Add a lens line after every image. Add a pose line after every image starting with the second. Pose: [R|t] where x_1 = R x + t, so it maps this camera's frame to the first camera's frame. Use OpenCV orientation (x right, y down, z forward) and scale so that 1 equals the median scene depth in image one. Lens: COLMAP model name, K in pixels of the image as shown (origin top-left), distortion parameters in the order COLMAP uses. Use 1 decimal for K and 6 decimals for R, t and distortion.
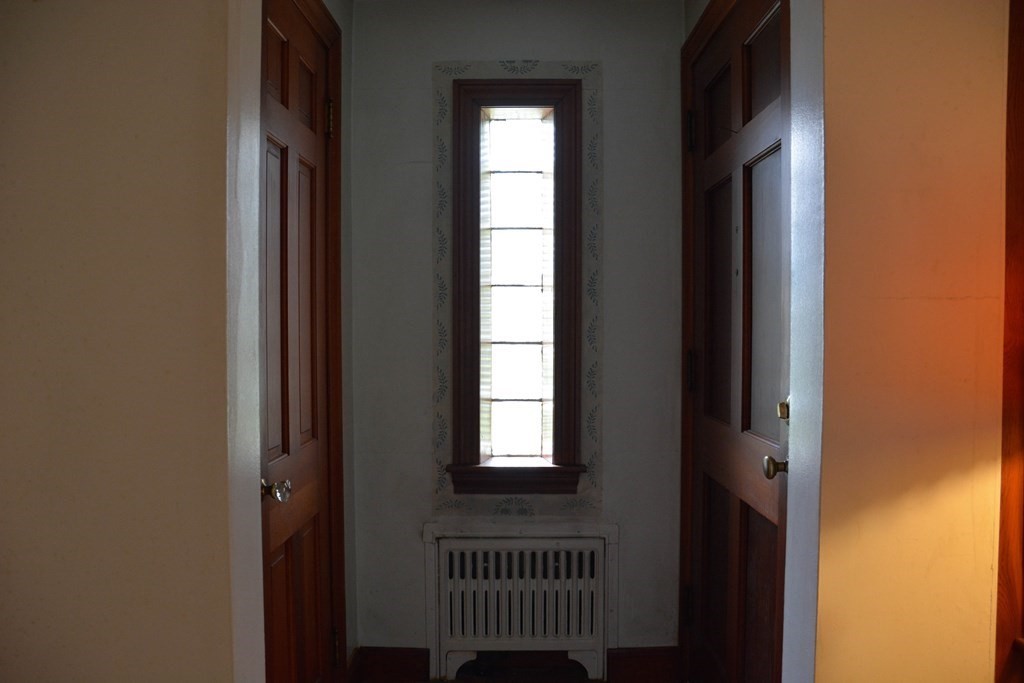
lens RADIAL K [[758.8, 0, 510.0], [0, 758.8, 340.6], [0, 0, 1]] dist [-0.011144, -0.001844]
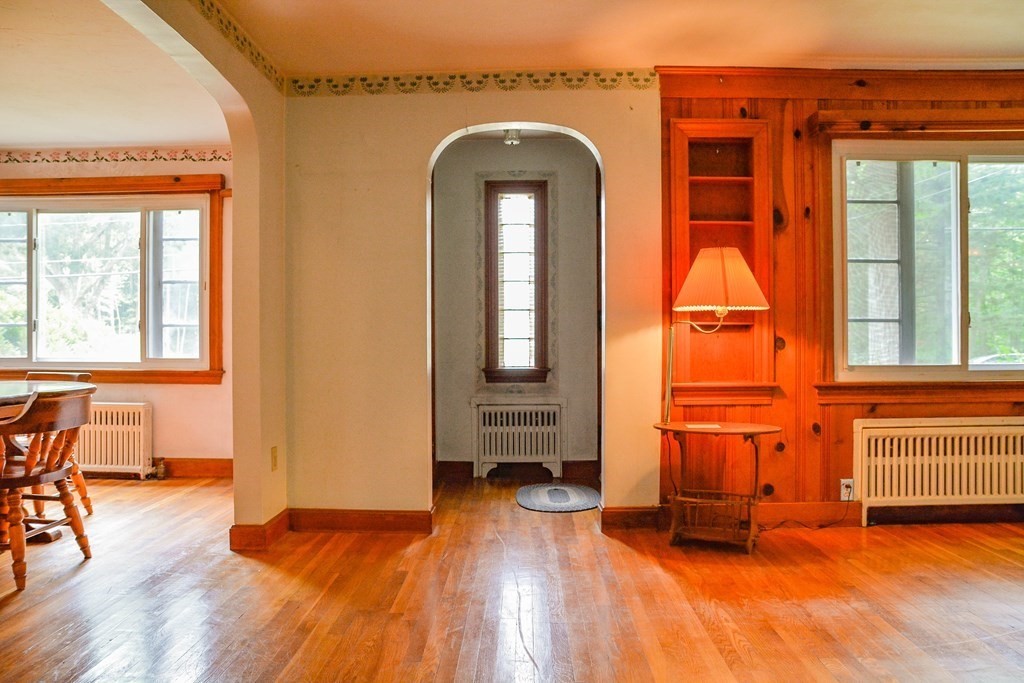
lens RADIAL K [[758.8, 0, 511.3], [0, 758.8, 339.0], [0, 0, 1]] dist [-0.011144, -0.001844]
pose [[0.999868, -0.004877, 0.015511, -0.036497], [0.005255, 0.999688, -0.024436, 0.132587], [-0.015387, 0.024515, 0.999581, -1.025596]]
